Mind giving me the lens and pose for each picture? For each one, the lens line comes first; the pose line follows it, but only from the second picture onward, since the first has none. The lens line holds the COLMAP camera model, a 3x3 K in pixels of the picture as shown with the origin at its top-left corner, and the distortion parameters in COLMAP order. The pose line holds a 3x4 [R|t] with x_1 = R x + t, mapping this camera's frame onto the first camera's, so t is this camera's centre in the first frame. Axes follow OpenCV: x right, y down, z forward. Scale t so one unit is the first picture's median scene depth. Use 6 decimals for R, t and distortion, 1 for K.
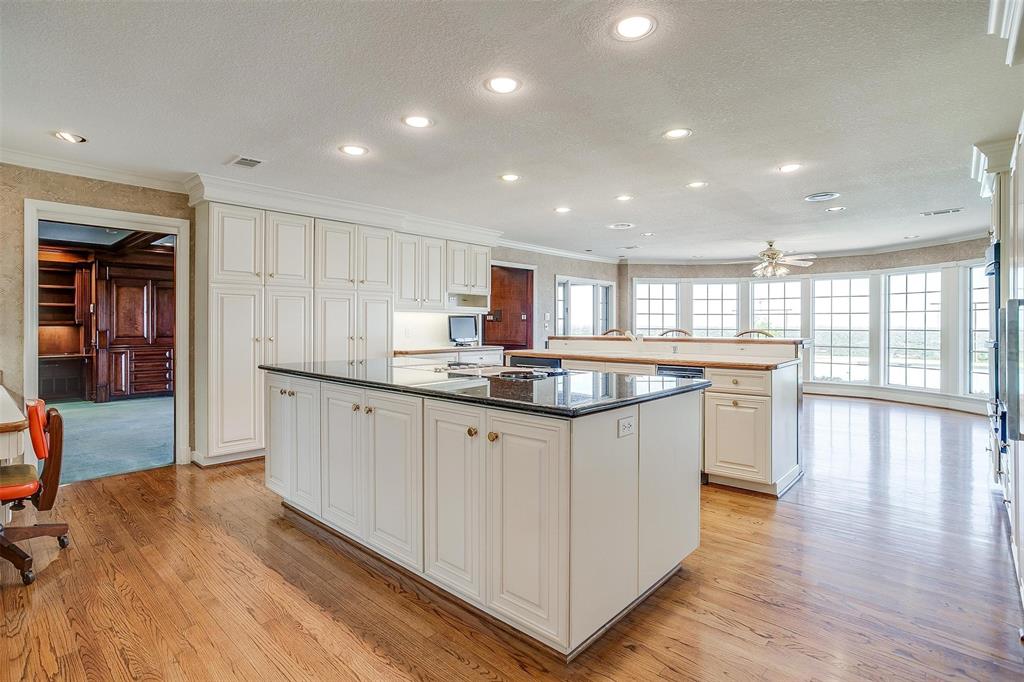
lens RADIAL K [[500.3, 0, 515.6], [0, 500.3, 325.1], [0, 0, 1]] dist [-0.041752, 0.003627]
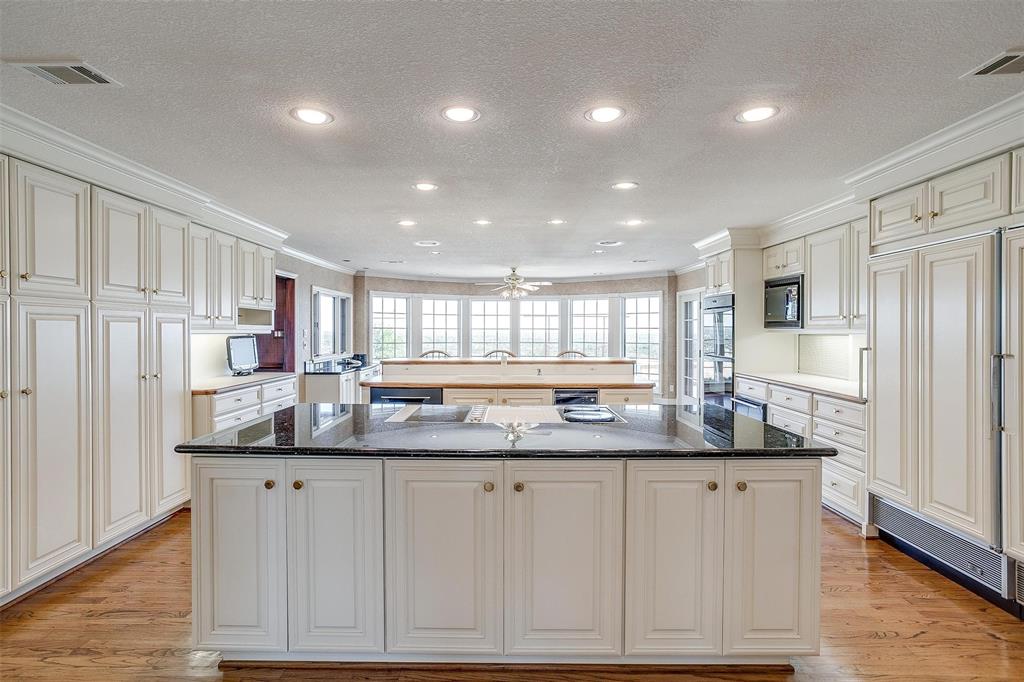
lens RADIAL K [[500.3, 0, 509.7], [0, 500.3, 335.1], [0, 0, 1]] dist [-0.041752, 0.003627]
pose [[0.752828, -0.004564, 0.658201, -0.301634], [-0.001114, 0.999966, 0.008208, -0.027298], [-0.658216, -0.006912, 0.752798, 0.155851]]
